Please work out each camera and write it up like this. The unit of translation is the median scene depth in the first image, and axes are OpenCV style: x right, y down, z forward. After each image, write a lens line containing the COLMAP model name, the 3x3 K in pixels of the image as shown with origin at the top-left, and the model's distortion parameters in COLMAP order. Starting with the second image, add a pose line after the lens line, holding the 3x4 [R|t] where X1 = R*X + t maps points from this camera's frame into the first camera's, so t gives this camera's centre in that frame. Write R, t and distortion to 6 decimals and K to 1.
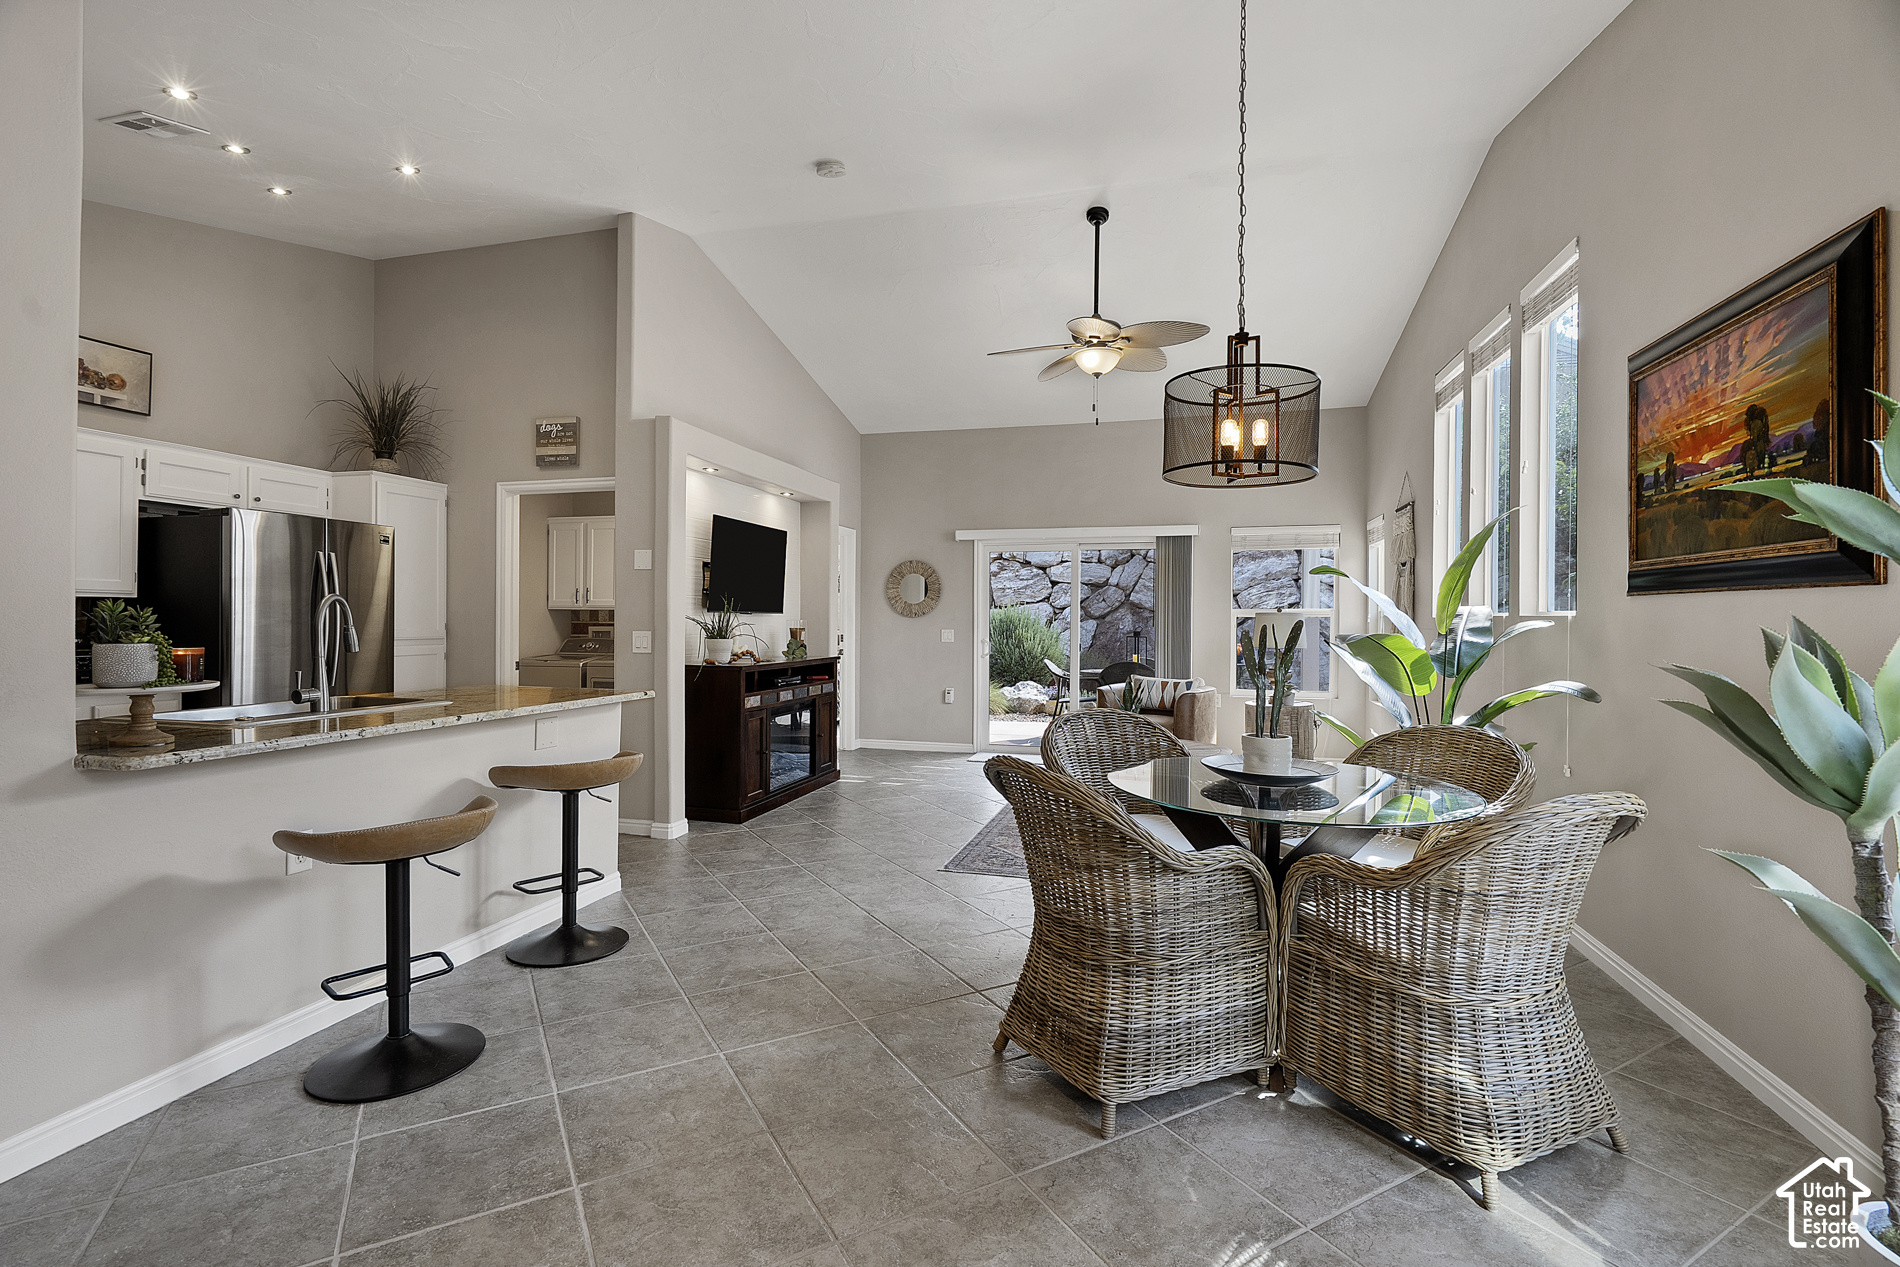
lens RADIAL K [[882.2, 0, 940.4], [0, 882.2, 615.6], [0, 0, 1]] dist [0.003608, 0.000879]
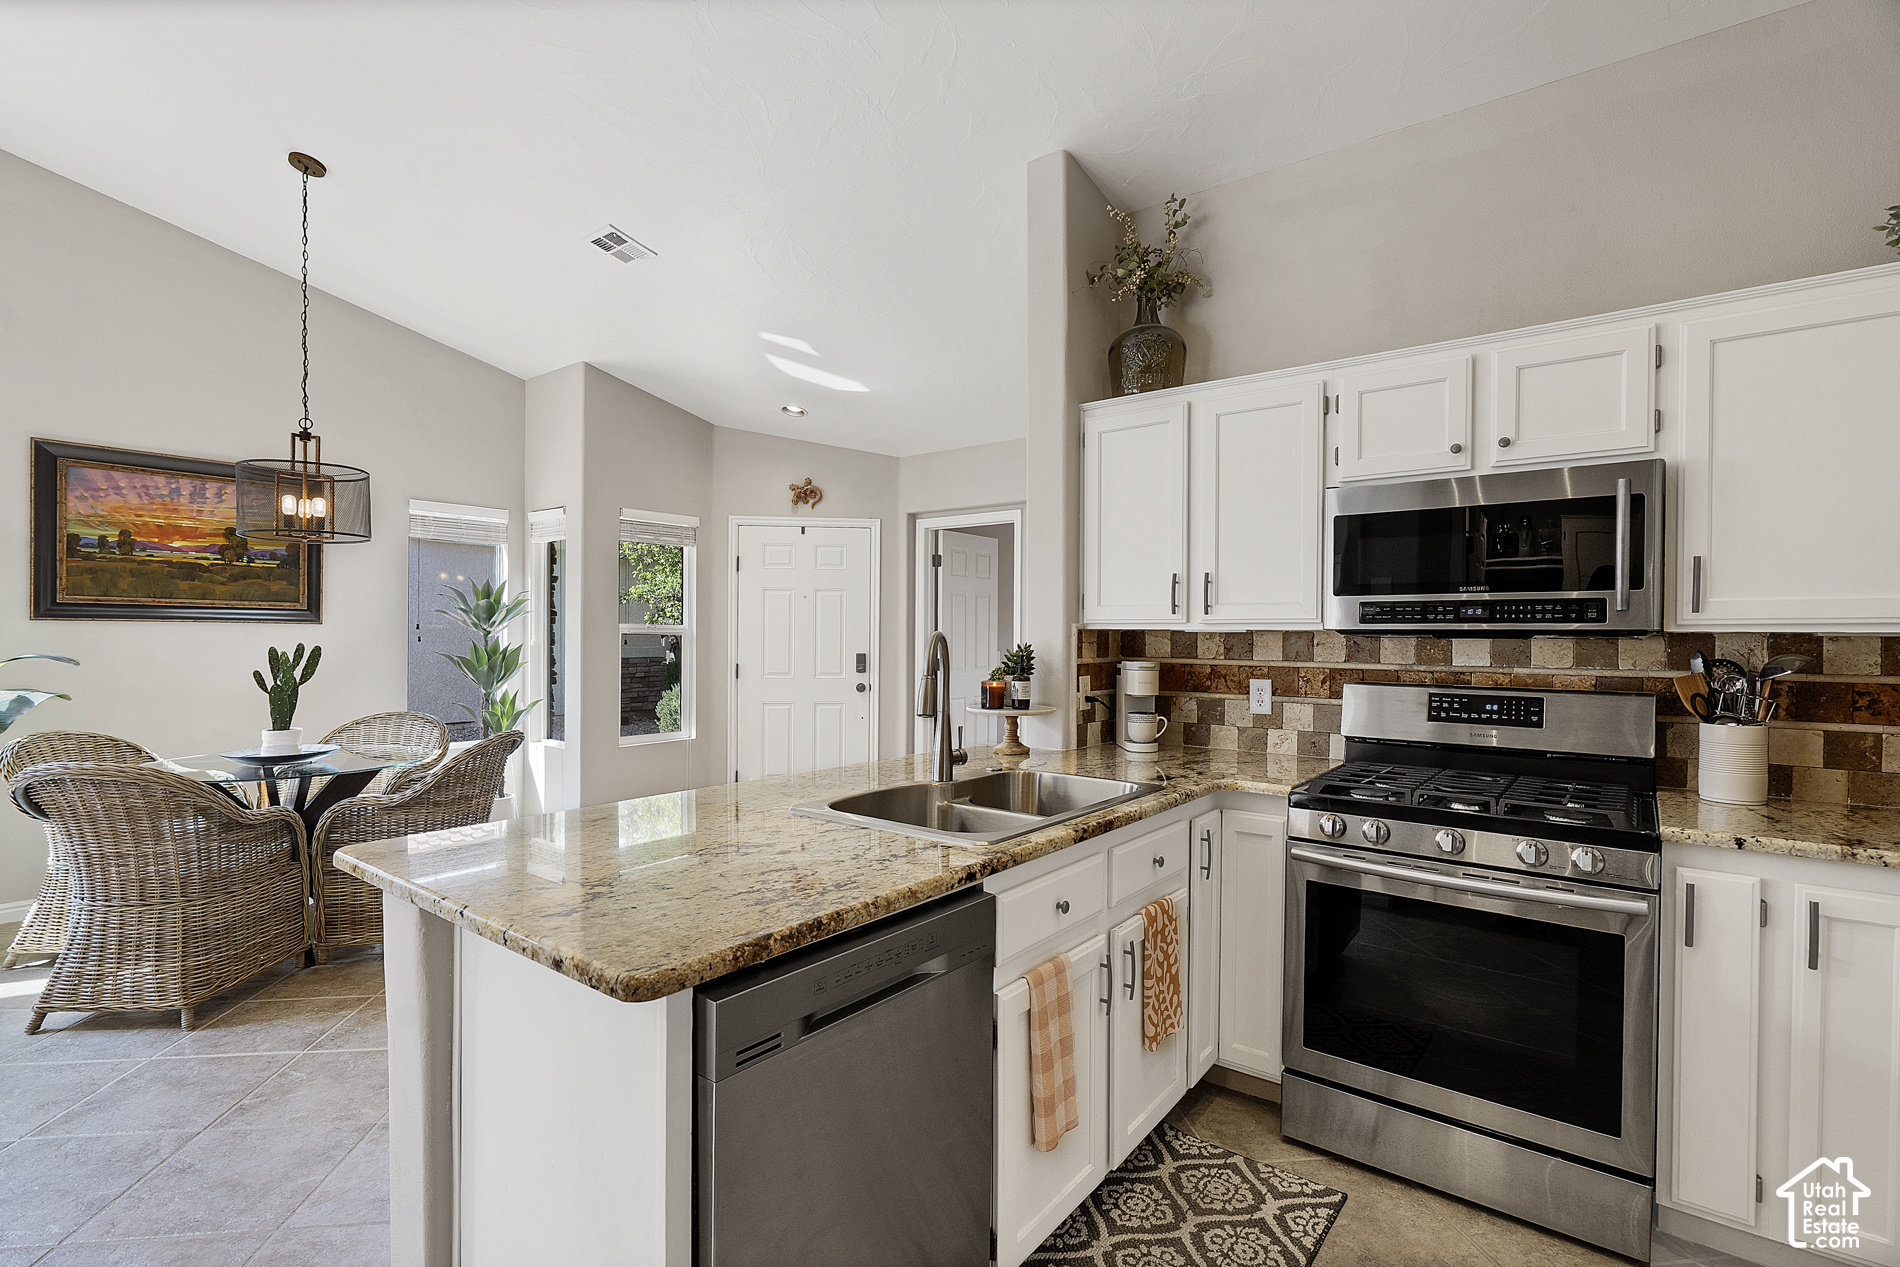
lens RADIAL K [[883.4, 0, 938.9], [0, 883.4, 647.3], [0, 0, 1]] dist [-0.003163, 0.000886]
pose [[-0.919943, -0.016676, 0.391696, -1.126581], [-0.012793, 0.999840, 0.012522, -0.016993], [-0.391842, 0.006509, -0.920009, 1.926113]]
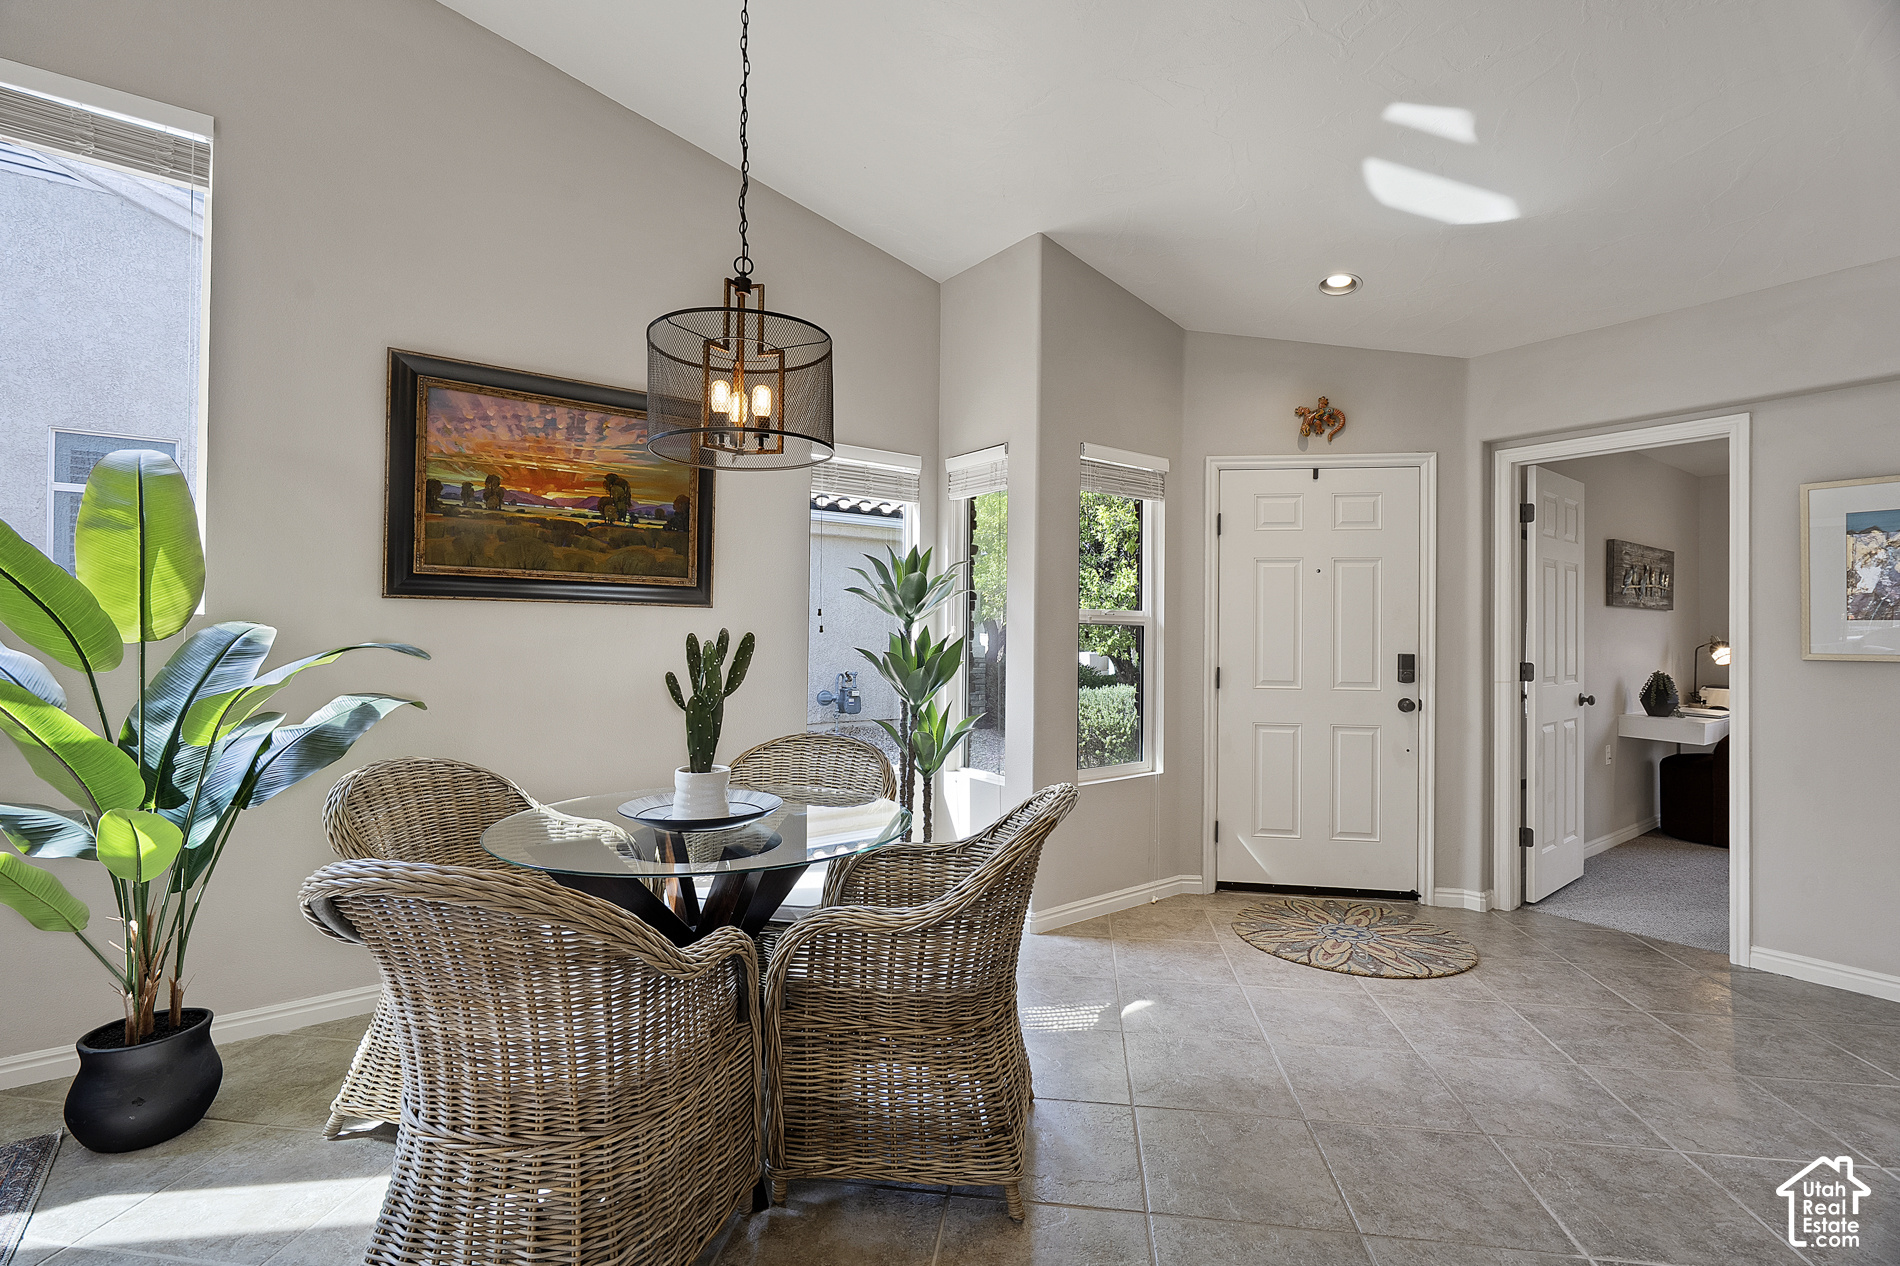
lens RADIAL K [[864.3, 0, 939.9], [0, 864.3, 635.2], [0, 0, 1]] dist [-0.007495, 0.000921]
pose [[-0.785687, -0.011996, 0.618508, -0.314482], [-0.015612, 0.999878, -0.000439, 0.011641], [-0.618427, -0.010001, -0.785779, 1.561871]]
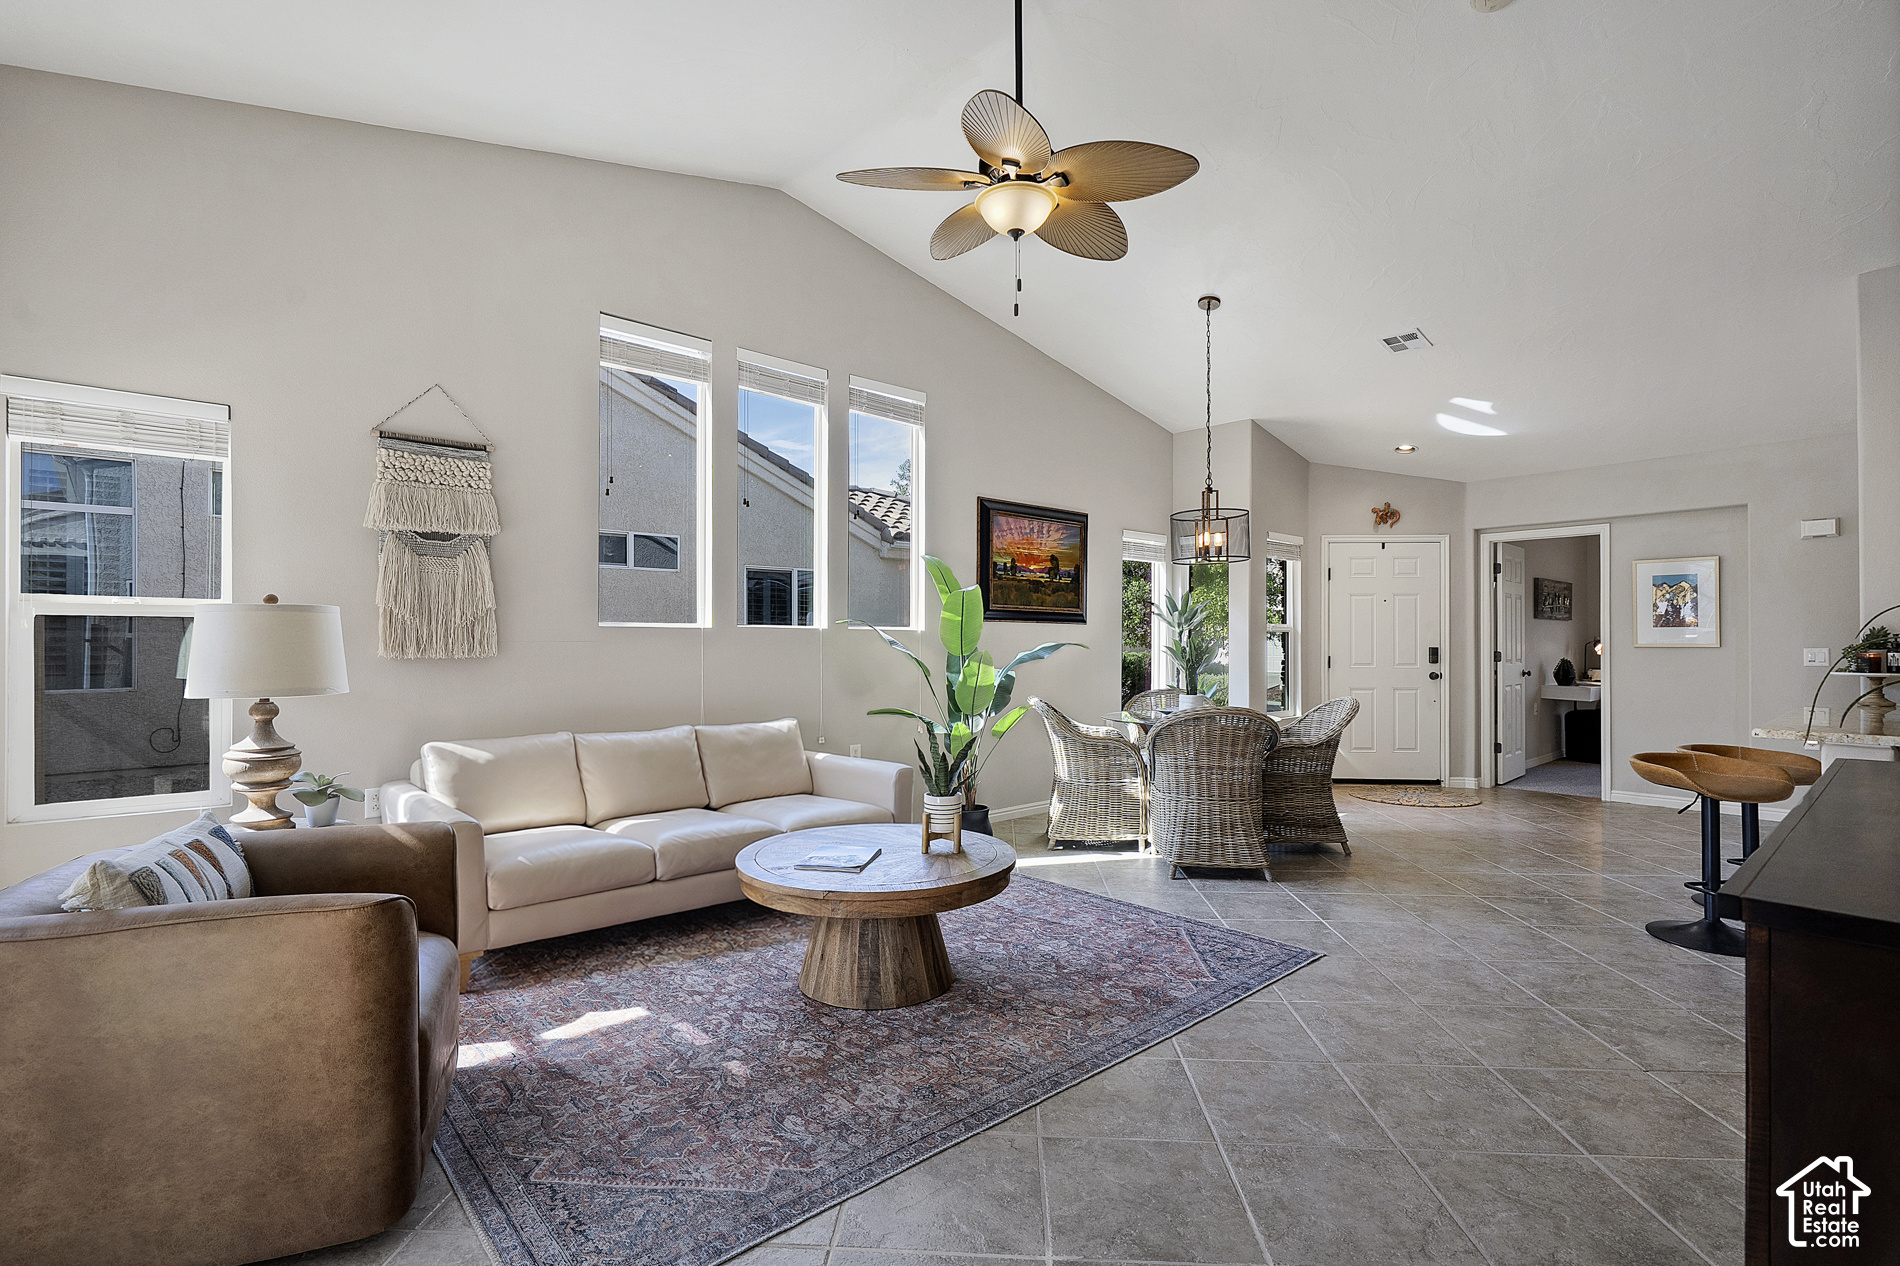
lens RADIAL K [[883.4, 0, 938.9], [0, 883.4, 646.8], [0, 0, 1]] dist [-0.003163, 0.000886]
pose [[-0.836919, -0.007638, 0.547273, -0.237847], [-0.007580, 0.999968, 0.002364, 0.035211], [-0.547274, -0.002170, -0.836951, 3.054089]]
